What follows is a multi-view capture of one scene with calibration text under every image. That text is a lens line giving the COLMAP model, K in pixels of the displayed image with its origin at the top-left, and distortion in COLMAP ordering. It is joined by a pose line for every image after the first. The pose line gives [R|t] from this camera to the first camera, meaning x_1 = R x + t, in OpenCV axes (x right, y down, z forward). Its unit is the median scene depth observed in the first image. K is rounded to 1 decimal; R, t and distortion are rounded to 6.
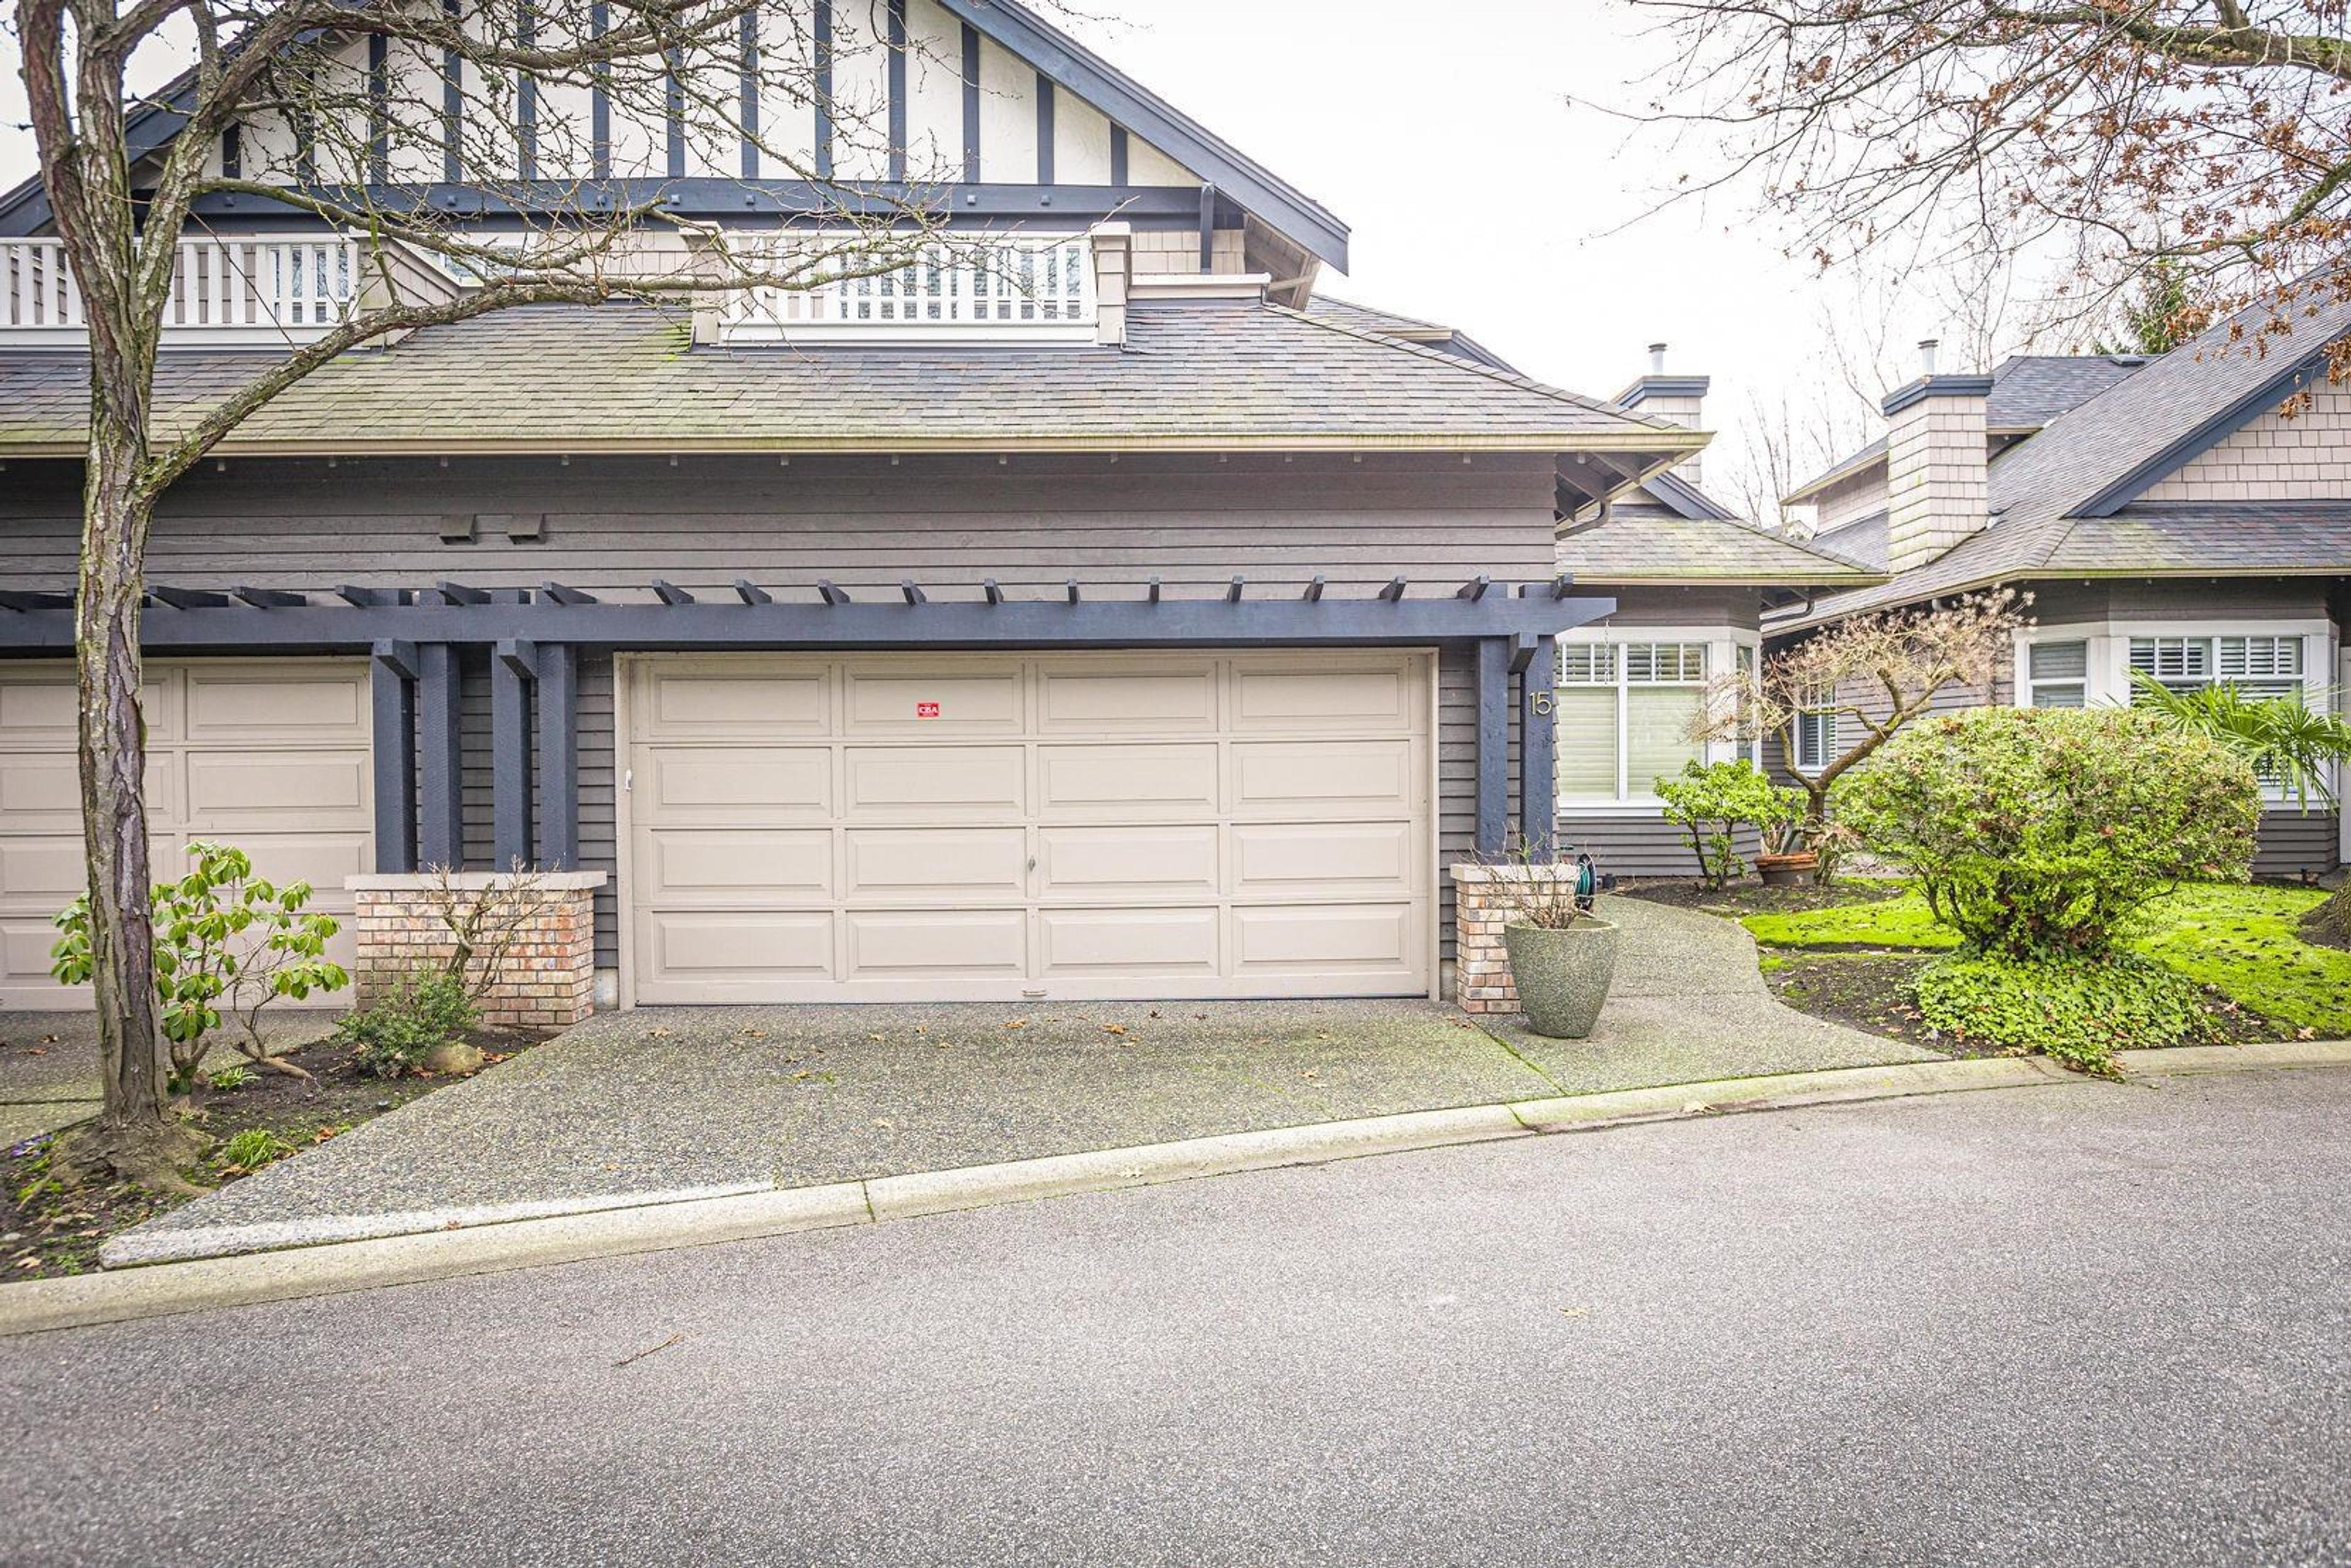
lens RADIAL K [[1399.2, 0, 1180.4], [0, 1399.2, 786.9], [0, 0, 1]] dist [-0.005653, 0.001408]
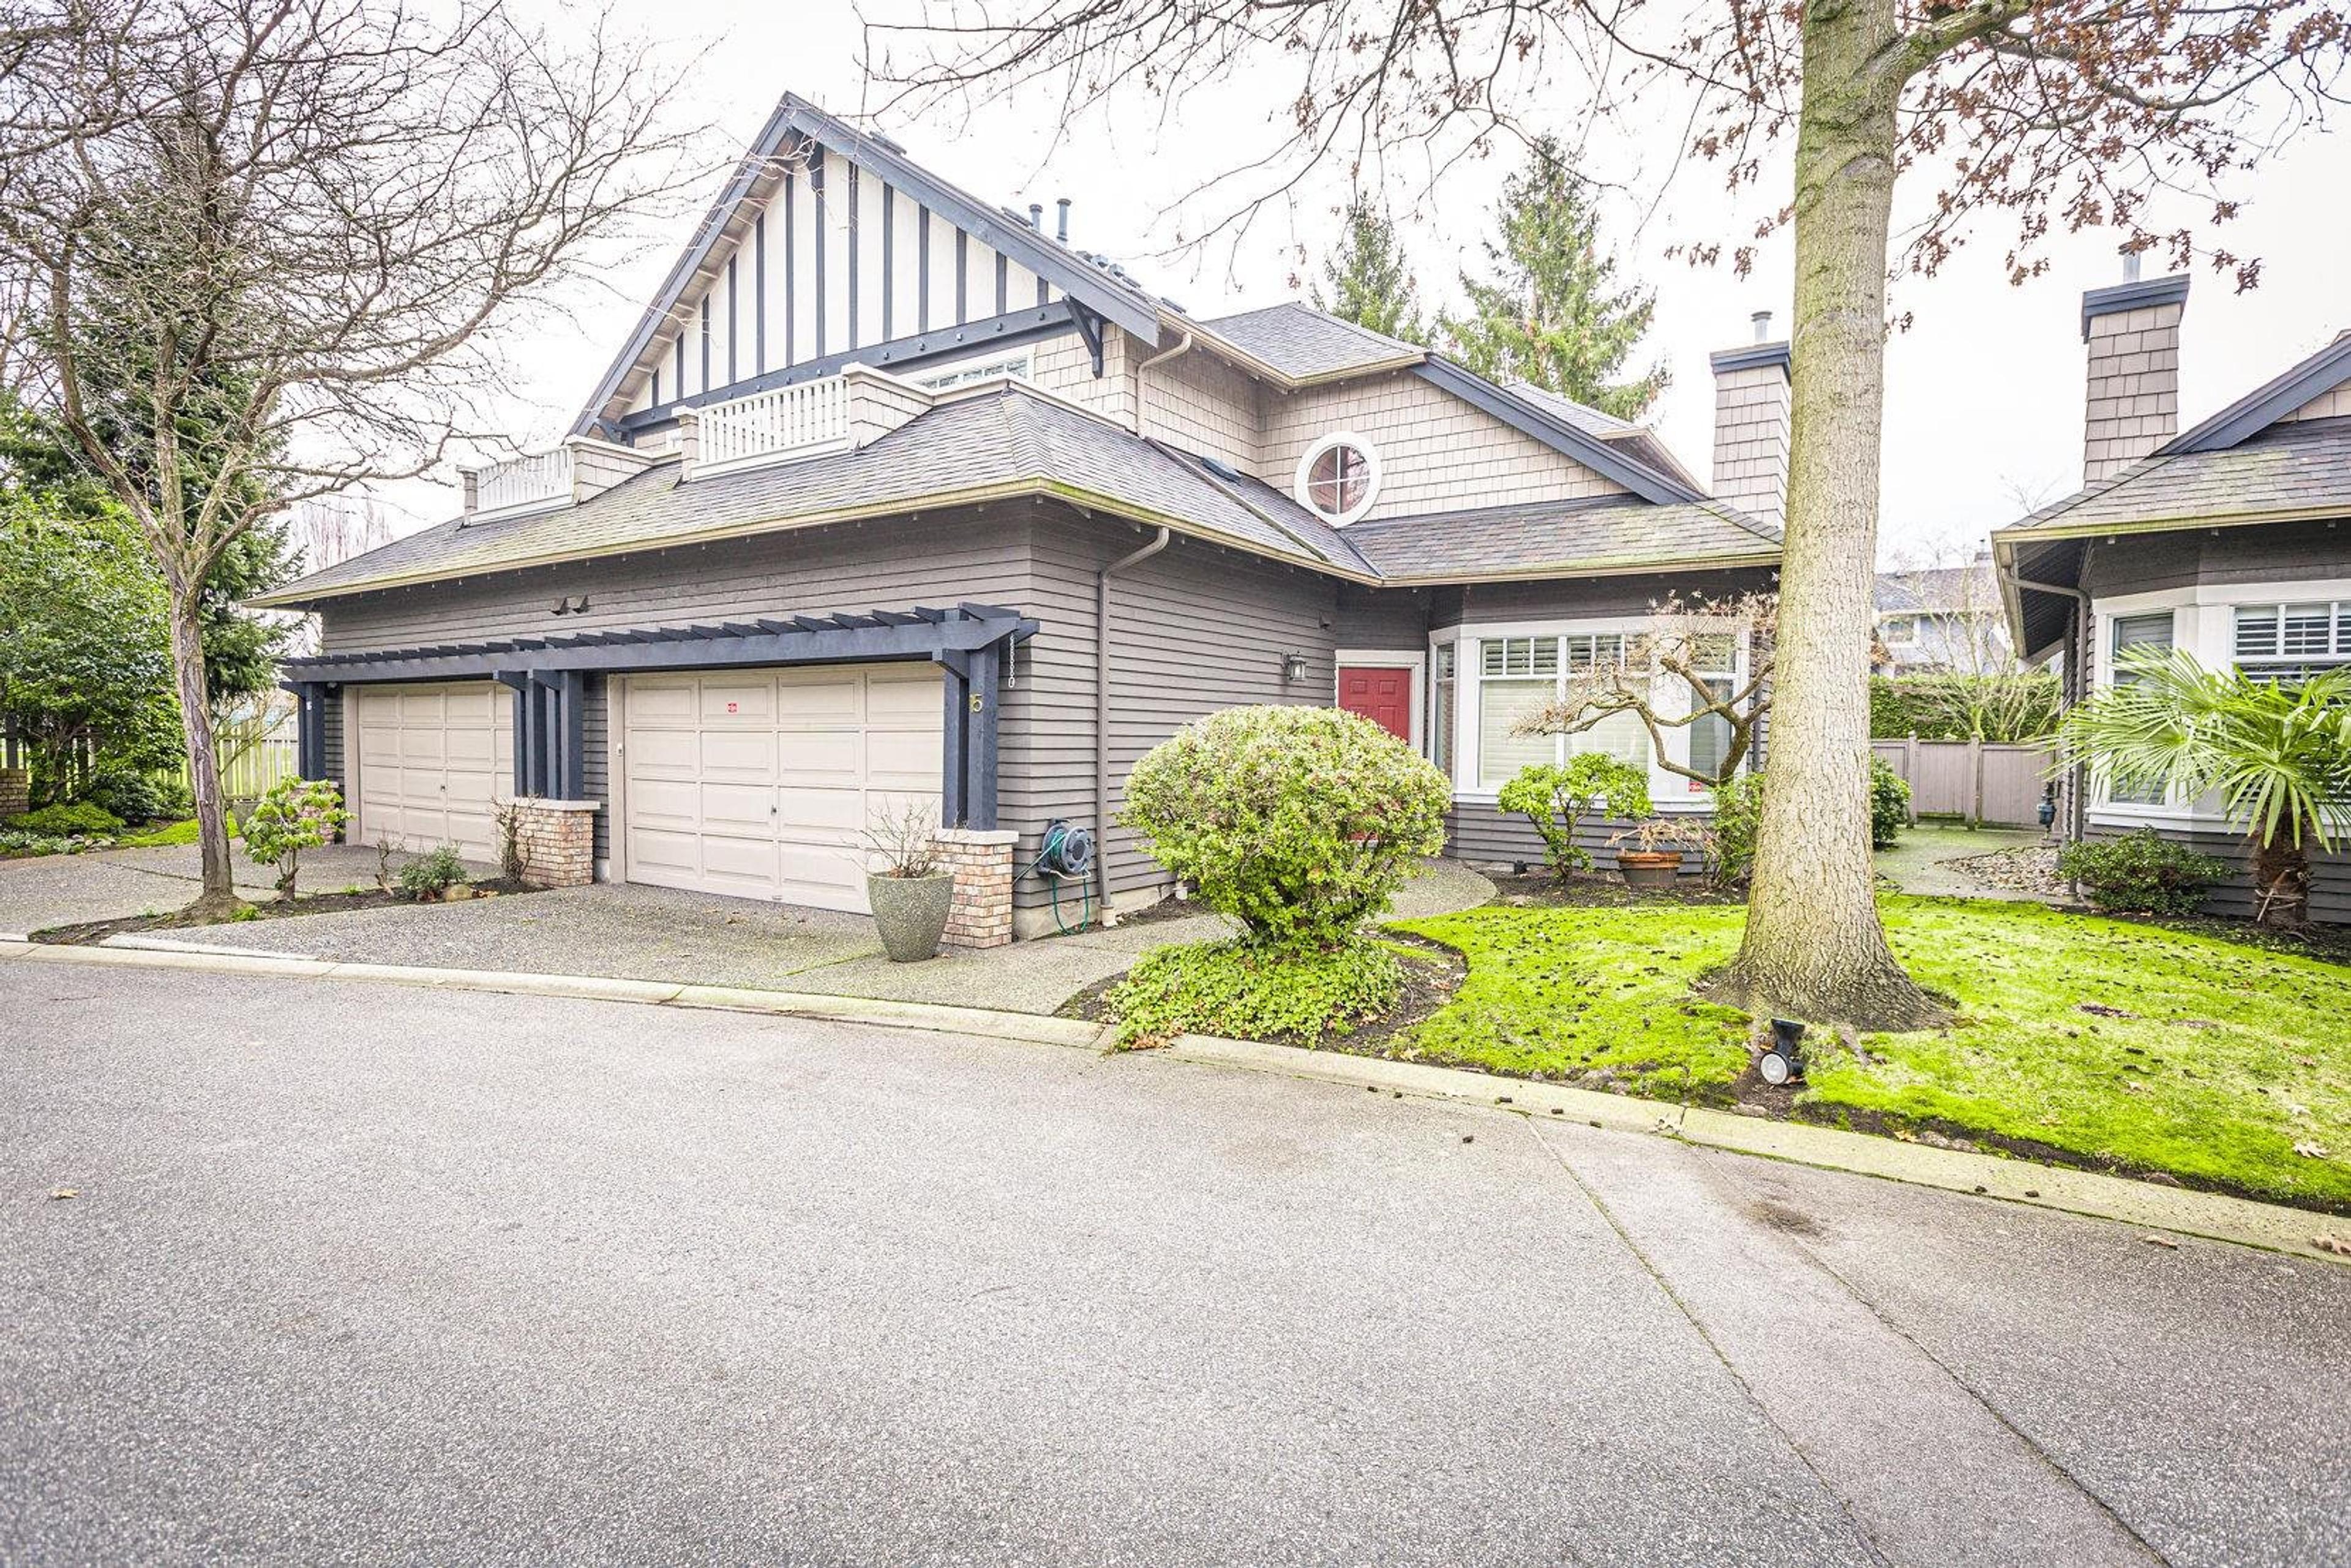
lens RADIAL K [[1191.1, 0, 1167.3], [0, 1191.1, 781.4], [0, 0, 1]] dist [-0.001069, -0.000597]
pose [[0.809032, 0.037034, -0.586597, 0.985436], [-0.026278, 0.999294, 0.026847, -0.021463], [0.587177, -0.006305, 0.809434, 0.217510]]
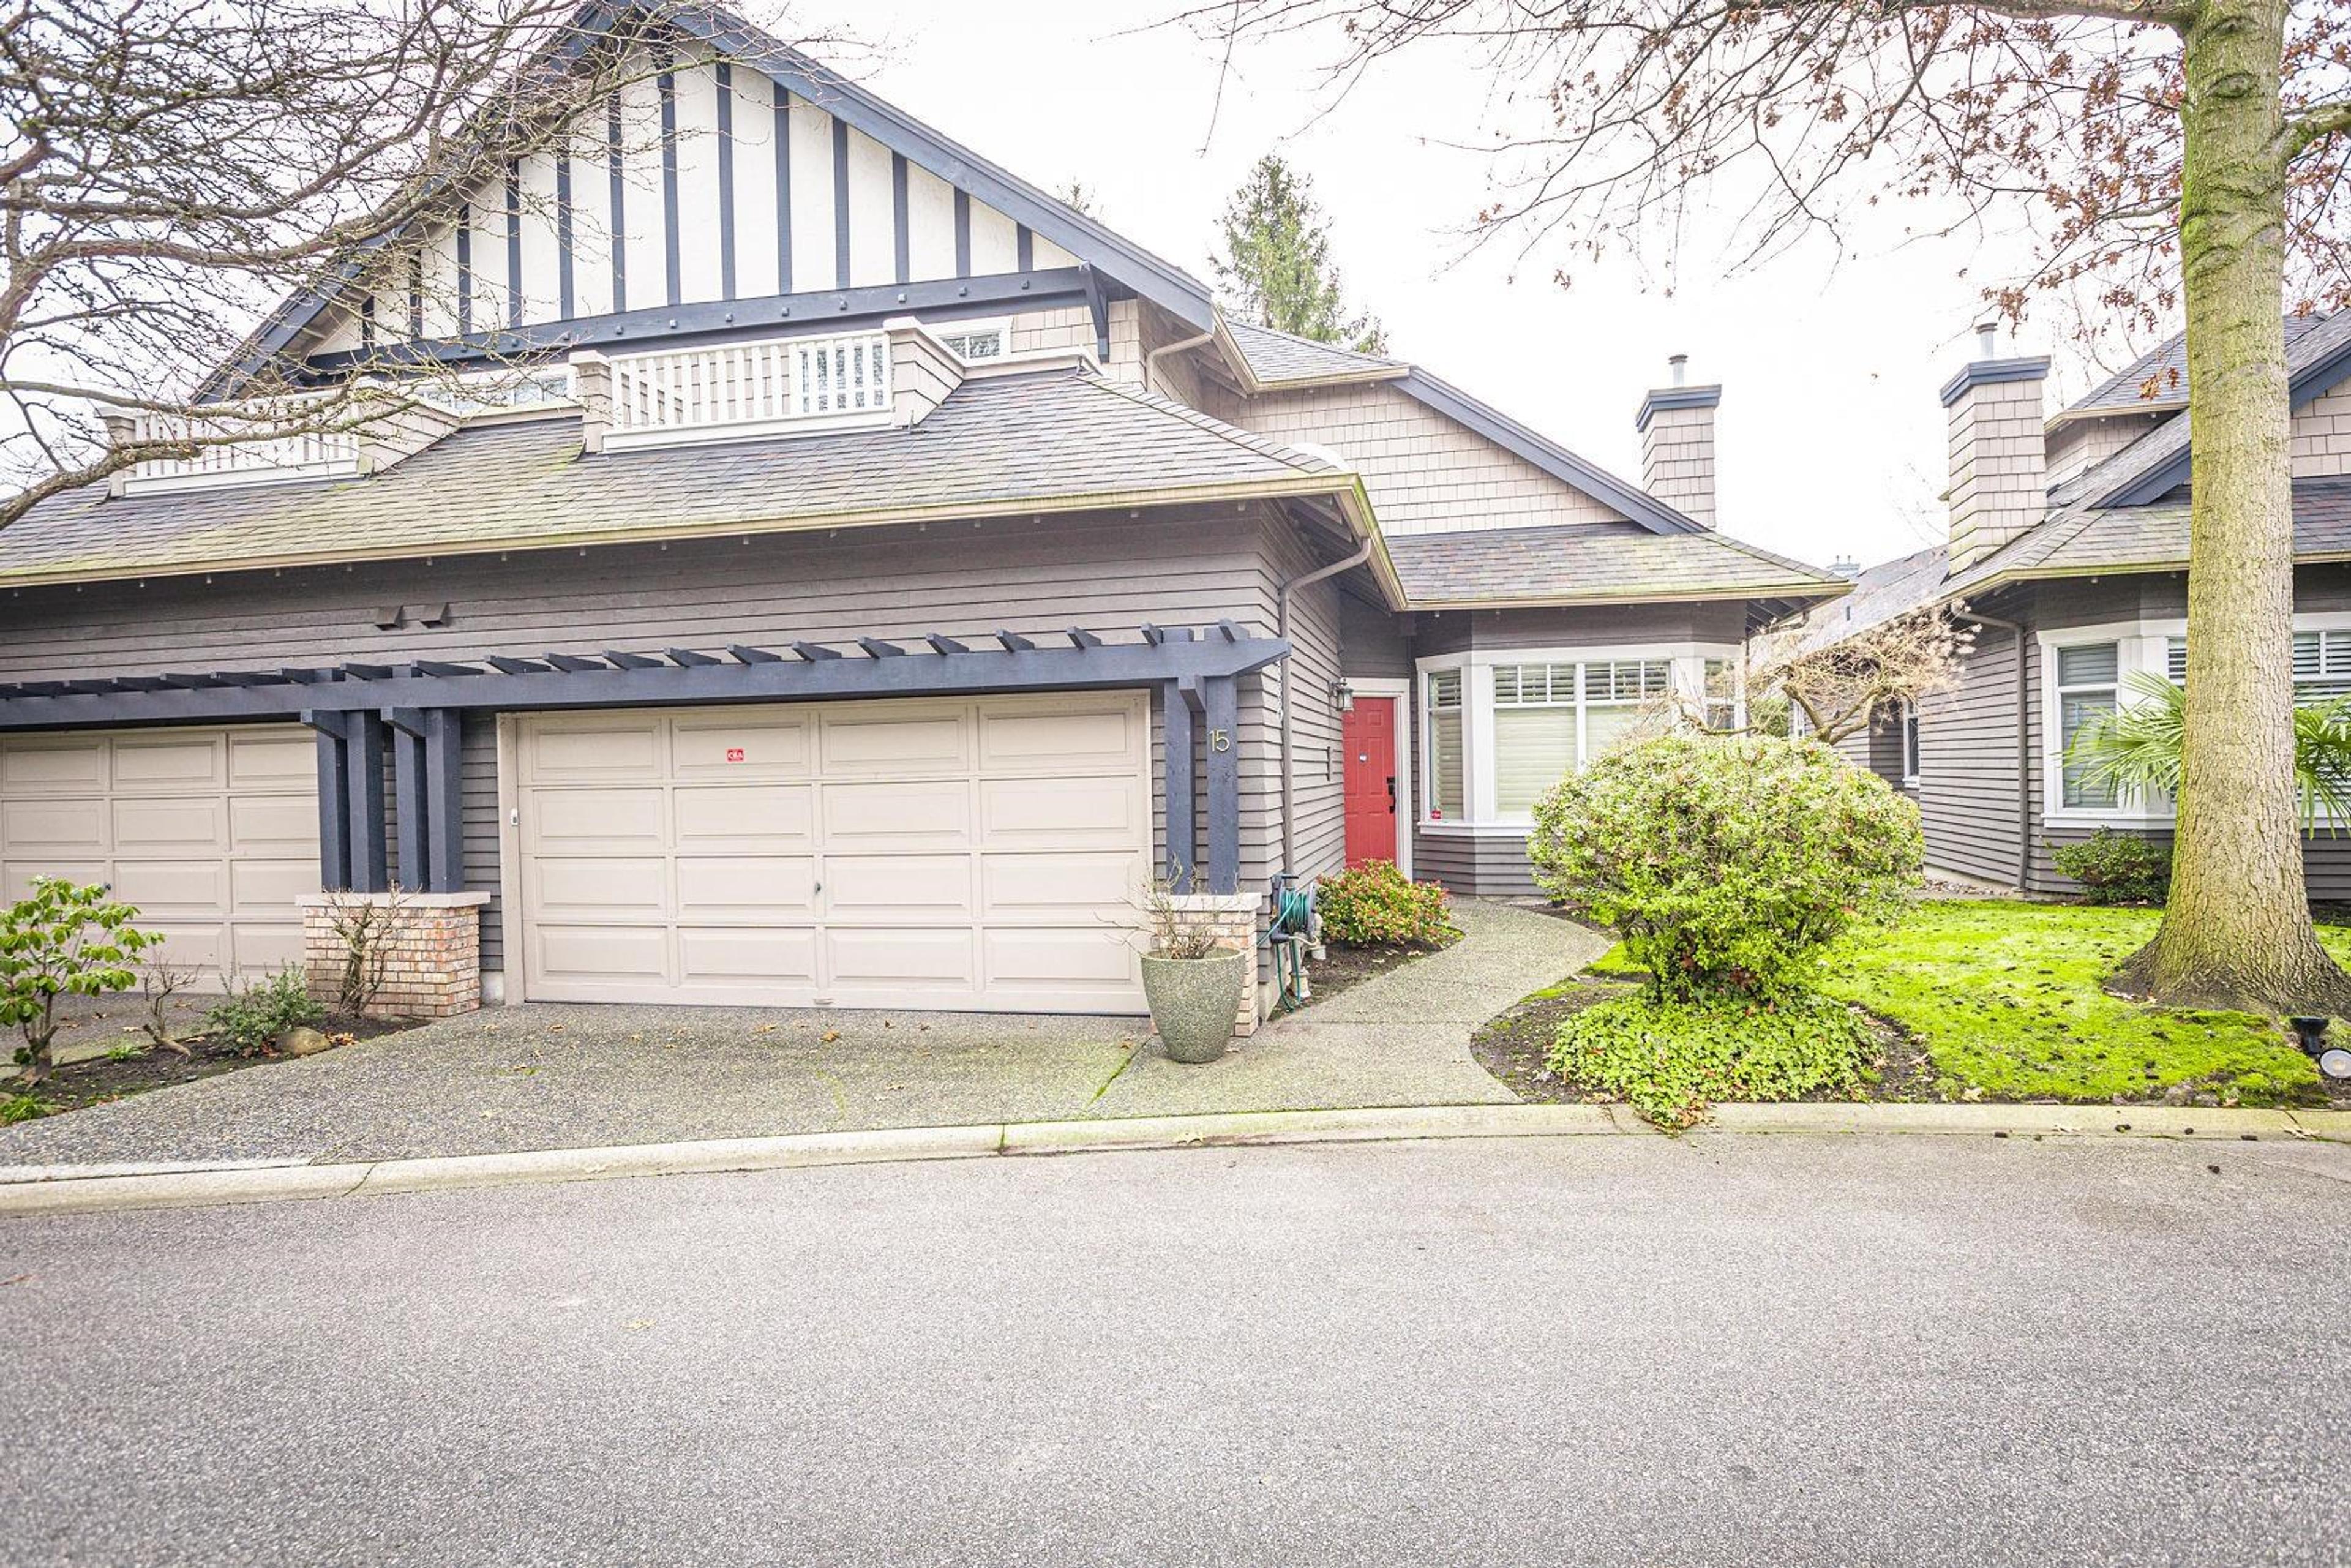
lens RADIAL K [[1290.1, 0, 1189.8], [0, 1290.1, 790.1], [0, 0, 1]] dist [0.000388, -0.000463]
pose [[0.968532, -0.009647, -0.248703, 0.454028], [0.009414, 0.999953, -0.002128, -0.020071], [0.248712, -0.000281, 0.968578, 0.054374]]
